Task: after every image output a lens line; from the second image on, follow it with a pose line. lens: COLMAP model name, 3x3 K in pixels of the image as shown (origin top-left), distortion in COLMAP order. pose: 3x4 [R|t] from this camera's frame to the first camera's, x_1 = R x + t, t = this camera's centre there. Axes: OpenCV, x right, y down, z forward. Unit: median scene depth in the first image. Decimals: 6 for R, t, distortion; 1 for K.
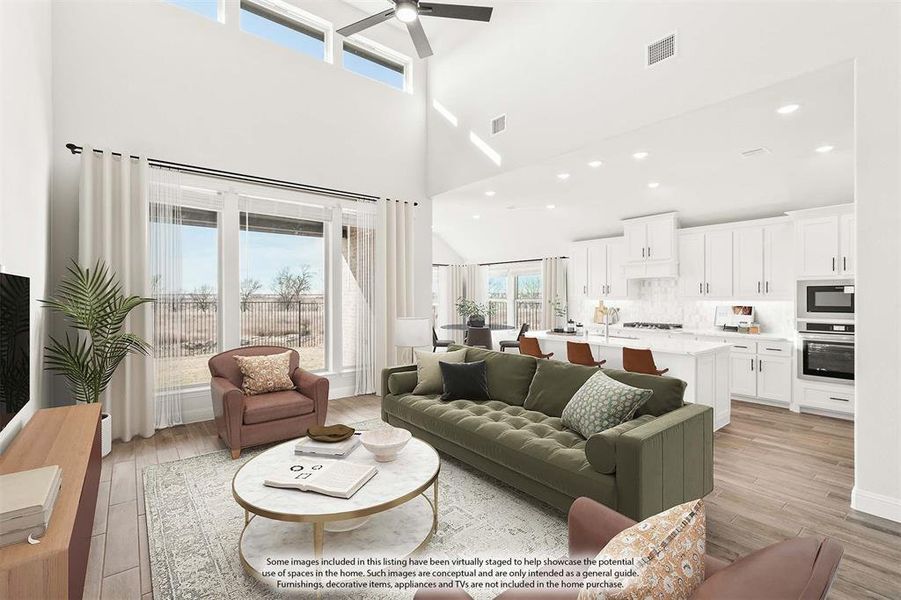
lens RADIAL K [[407.9, 0, 450.5], [0, 407.9, 296.8], [0, 0, 1]] dist [0.005472, 0.000370]
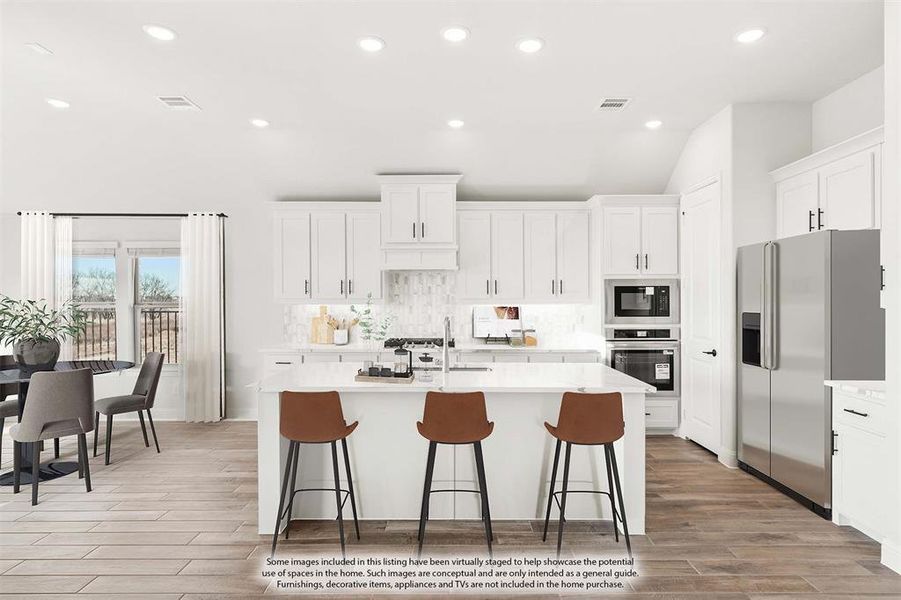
lens RADIAL K [[491.8, 0, 457.3], [0, 491.8, 298.9], [0, 0, 1]] dist [0.004621, -0.000874]
pose [[0.612452, 0.003353, 0.790501, -0.107134], [-0.000154, 0.999991, -0.004123, 0.003599], [-0.790508, 0.002403, 0.612447, 0.506017]]
